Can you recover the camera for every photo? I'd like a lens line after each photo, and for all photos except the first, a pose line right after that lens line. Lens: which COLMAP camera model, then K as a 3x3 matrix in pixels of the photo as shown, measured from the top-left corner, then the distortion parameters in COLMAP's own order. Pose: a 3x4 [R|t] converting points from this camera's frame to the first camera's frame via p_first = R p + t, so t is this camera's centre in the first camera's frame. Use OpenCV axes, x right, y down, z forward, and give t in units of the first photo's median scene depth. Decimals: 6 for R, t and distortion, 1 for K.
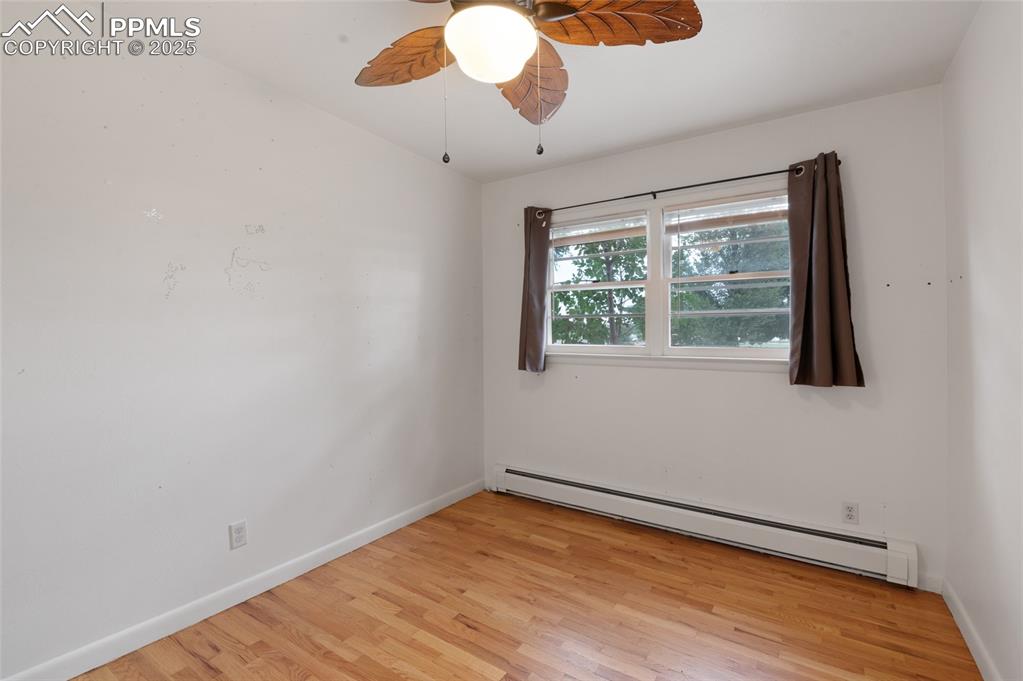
lens RADIAL K [[447.9, 0, 510.4], [0, 447.9, 324.4], [0, 0, 1]] dist [-0.002803, -0.005266]
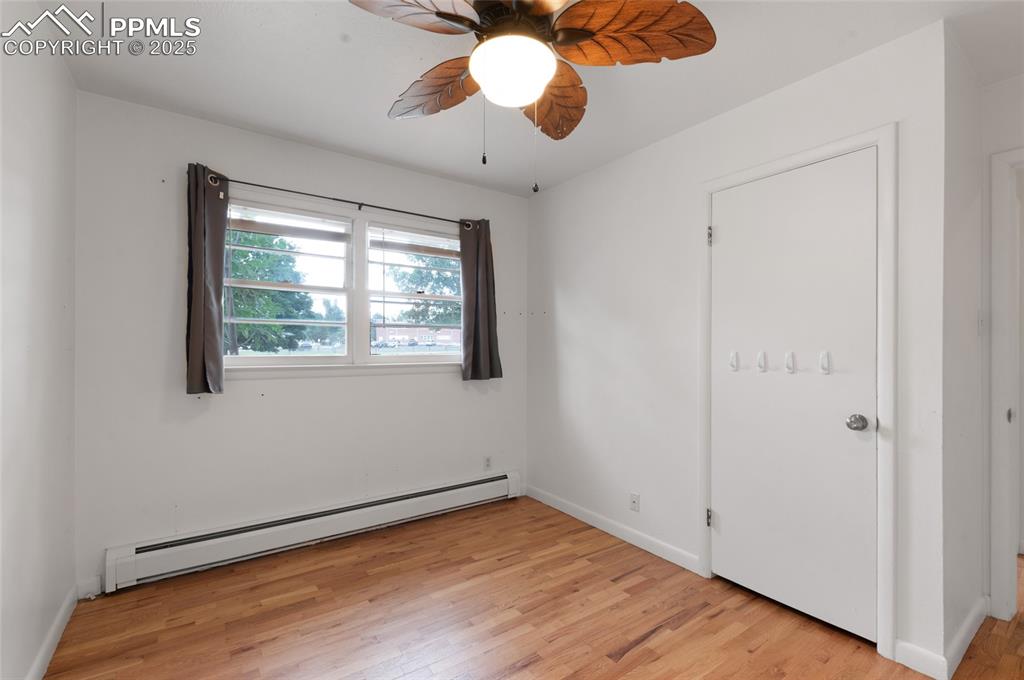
lens RADIAL K [[448.3, 0, 515.9], [0, 448.3, 332.4], [0, 0, 1]] dist [-0.002803, -0.005266]
pose [[0.361074, 0.024315, 0.932220, -0.569009], [-0.028744, 0.999475, -0.014936, 0.002945], [-0.932094, -0.021403, 0.361583, 0.344466]]
